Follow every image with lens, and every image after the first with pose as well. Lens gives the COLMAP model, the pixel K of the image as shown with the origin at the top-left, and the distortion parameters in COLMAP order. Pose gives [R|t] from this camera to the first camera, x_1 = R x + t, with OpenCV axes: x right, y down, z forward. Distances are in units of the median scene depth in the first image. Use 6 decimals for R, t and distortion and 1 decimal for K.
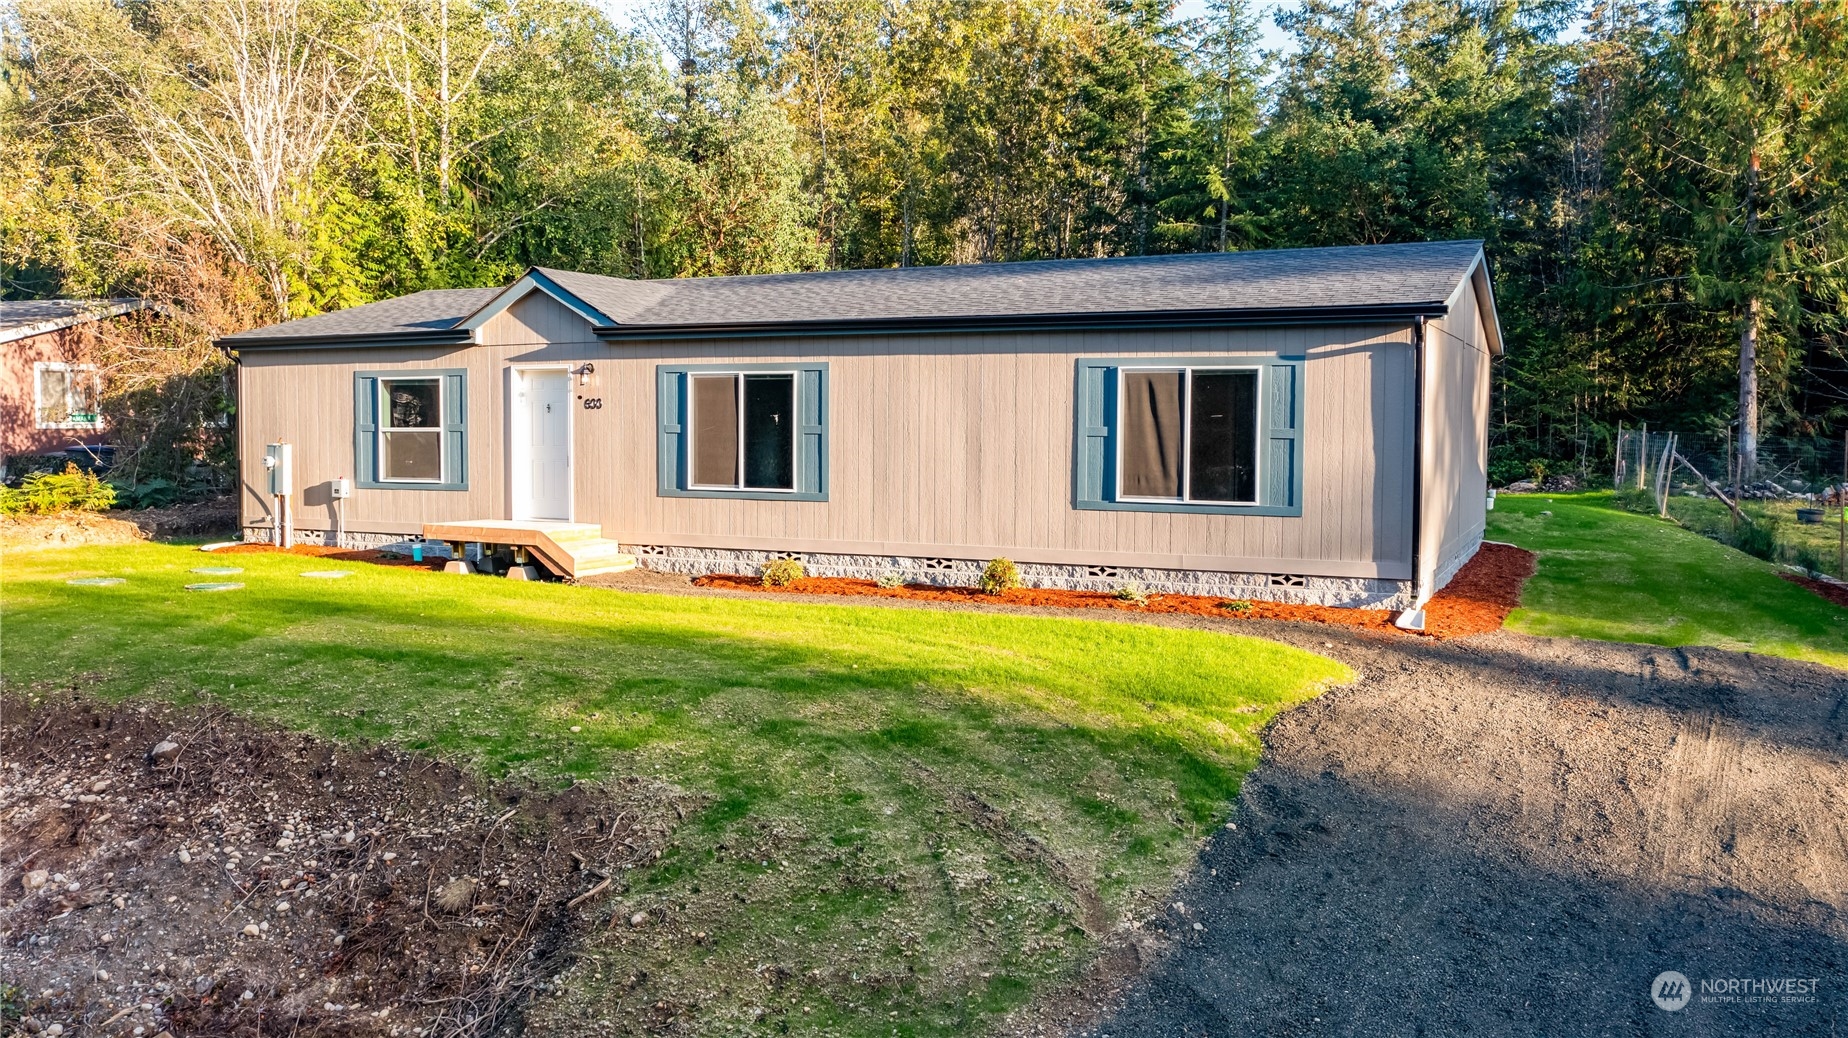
lens RADIAL K [[1468.4, 0, 927.2], [0, 1468.4, 510.2], [0, 0, 1]] dist [-0.015408, 0.006144]
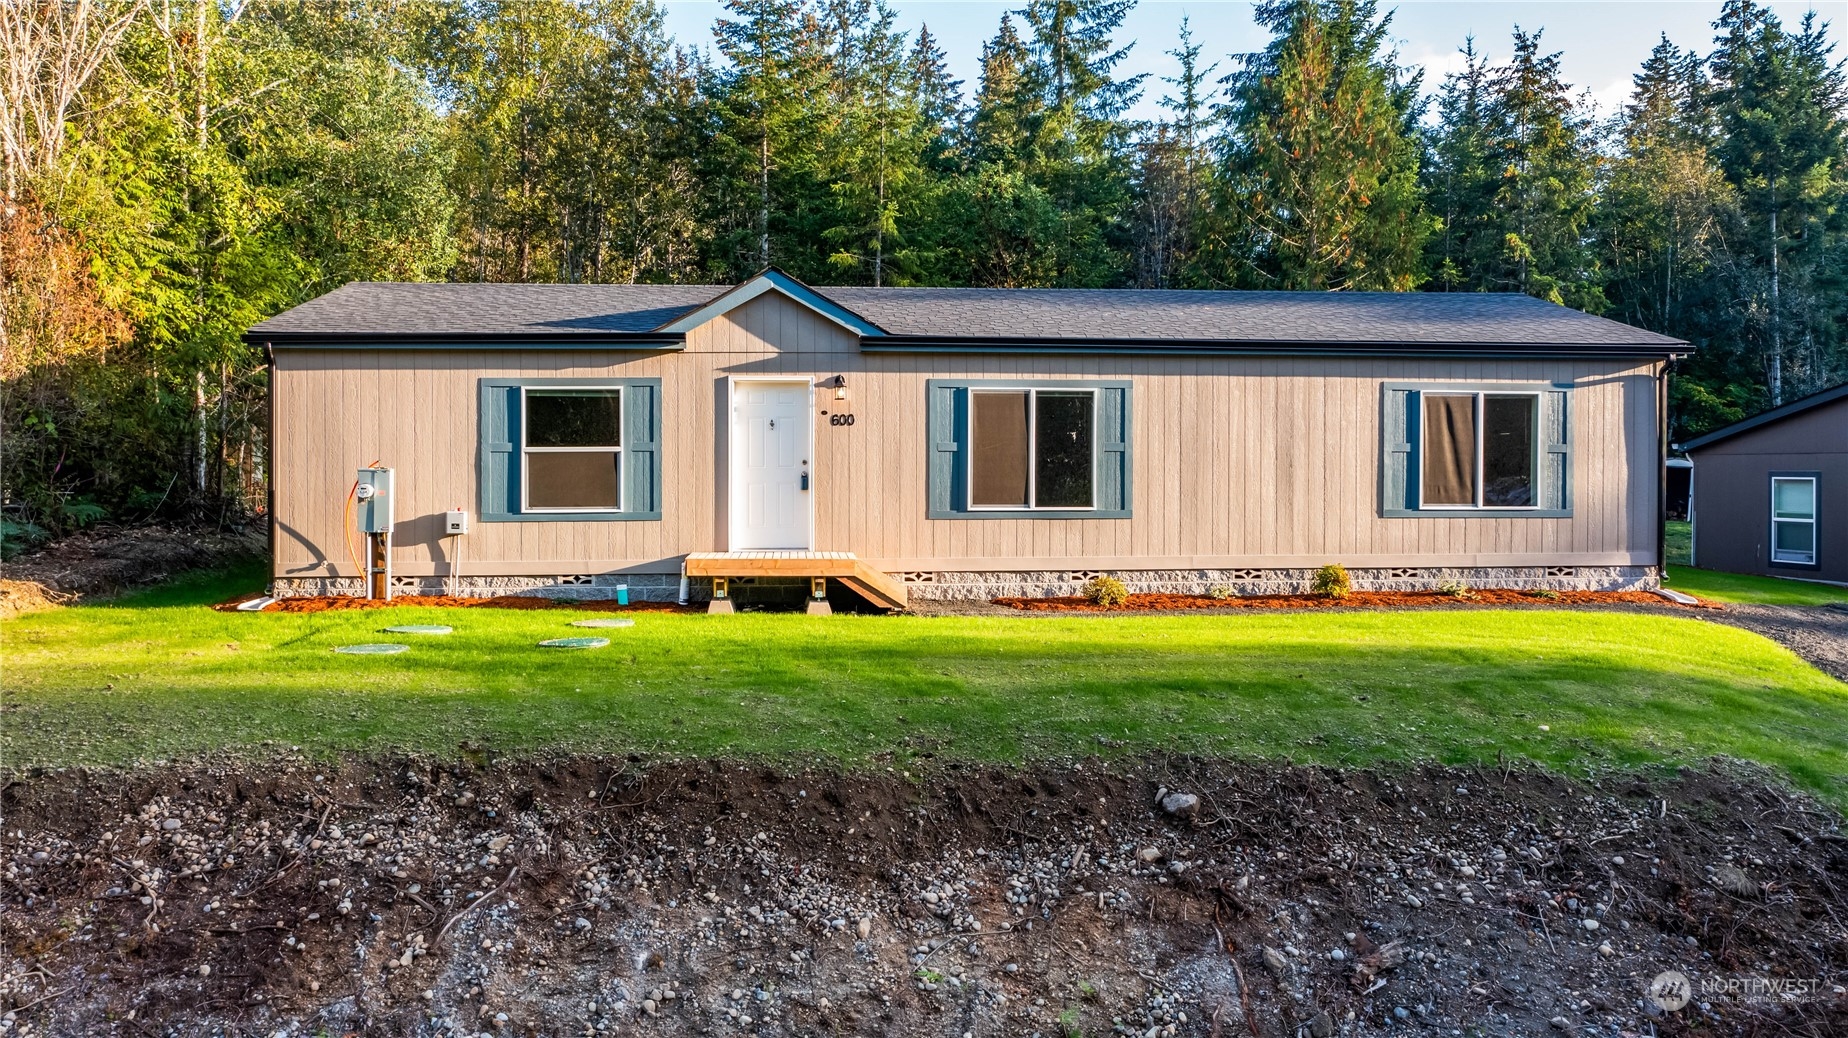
lens RADIAL K [[1468.4, 0, 927.2], [0, 1468.4, 510.2], [0, 0, 1]] dist [-0.015408, 0.006144]
pose [[0.859821, -0.022503, 0.510100, -0.695229], [0.033193, 0.999379, -0.011862, -0.004326], [-0.509516, 0.027131, 0.860033, 0.203002]]
